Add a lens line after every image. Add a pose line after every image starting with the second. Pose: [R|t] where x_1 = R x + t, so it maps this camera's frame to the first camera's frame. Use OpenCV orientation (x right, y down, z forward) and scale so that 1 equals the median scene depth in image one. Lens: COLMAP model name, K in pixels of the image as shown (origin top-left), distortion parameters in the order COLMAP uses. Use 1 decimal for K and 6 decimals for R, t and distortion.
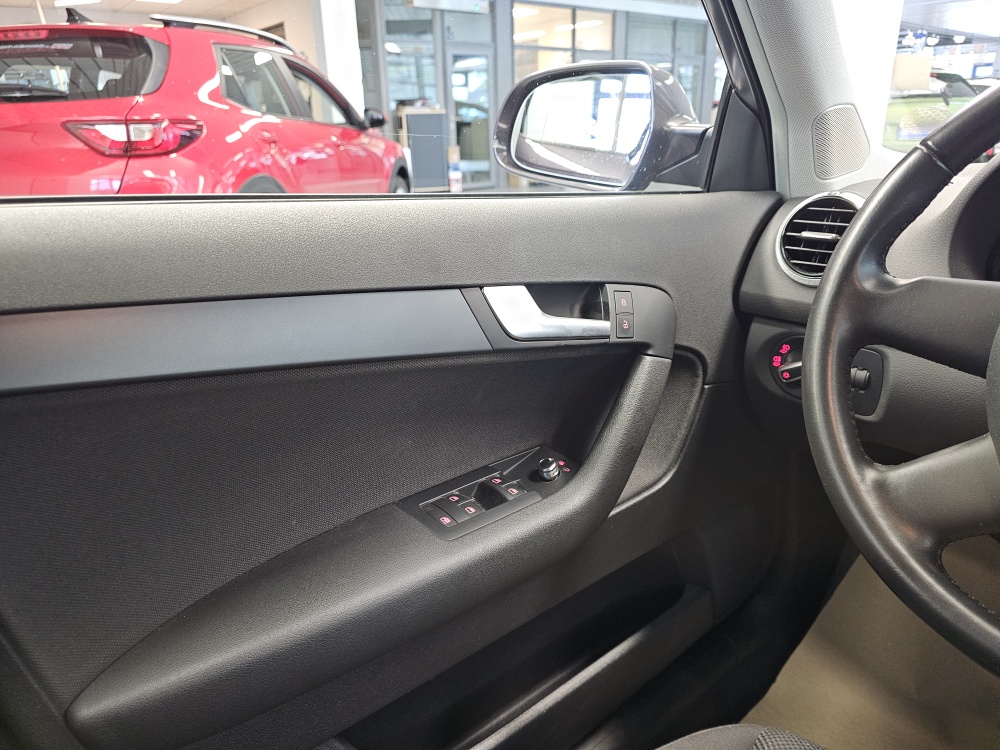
lens RADIAL K [[682.7, 0, 500.0], [0, 682.7, 375.0], [0, 0, 1]] dist [0.062859, -0.079418]
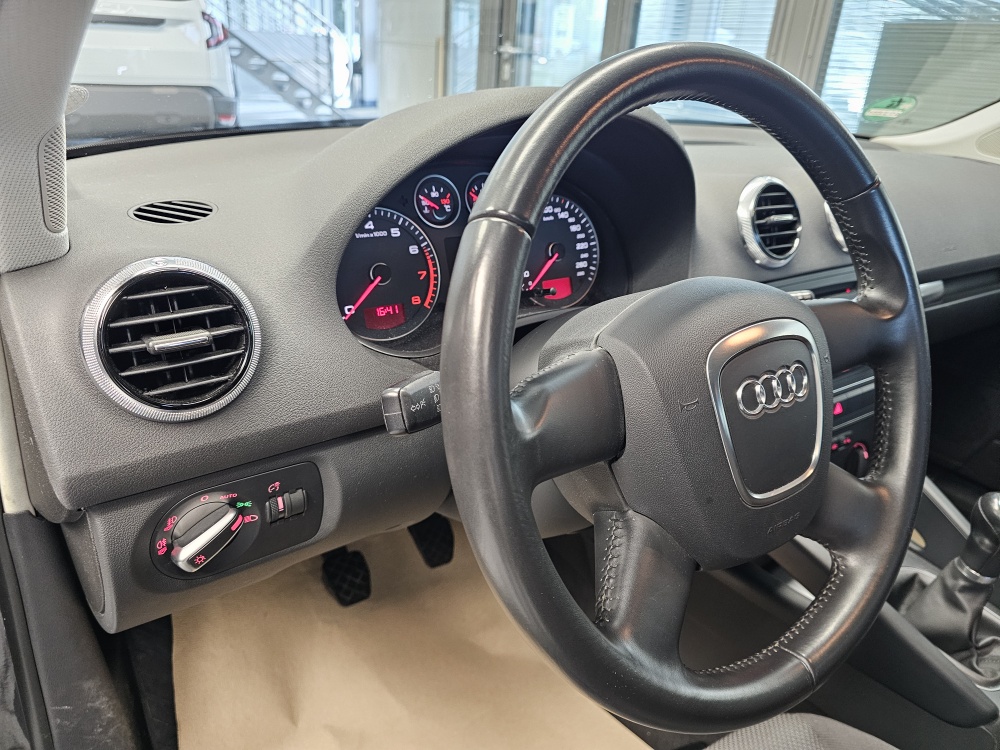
lens RADIAL K [[682.7, 0, 500.0], [0, 682.7, 375.0], [0, 0, 1]] dist [0.062859, -0.079418]
pose [[0.122961, -0.391062, 0.912114, -0.039435], [0.283824, 0.894556, 0.345273, -0.277151], [-0.950960, 0.216424, 0.220988, 0.580565]]
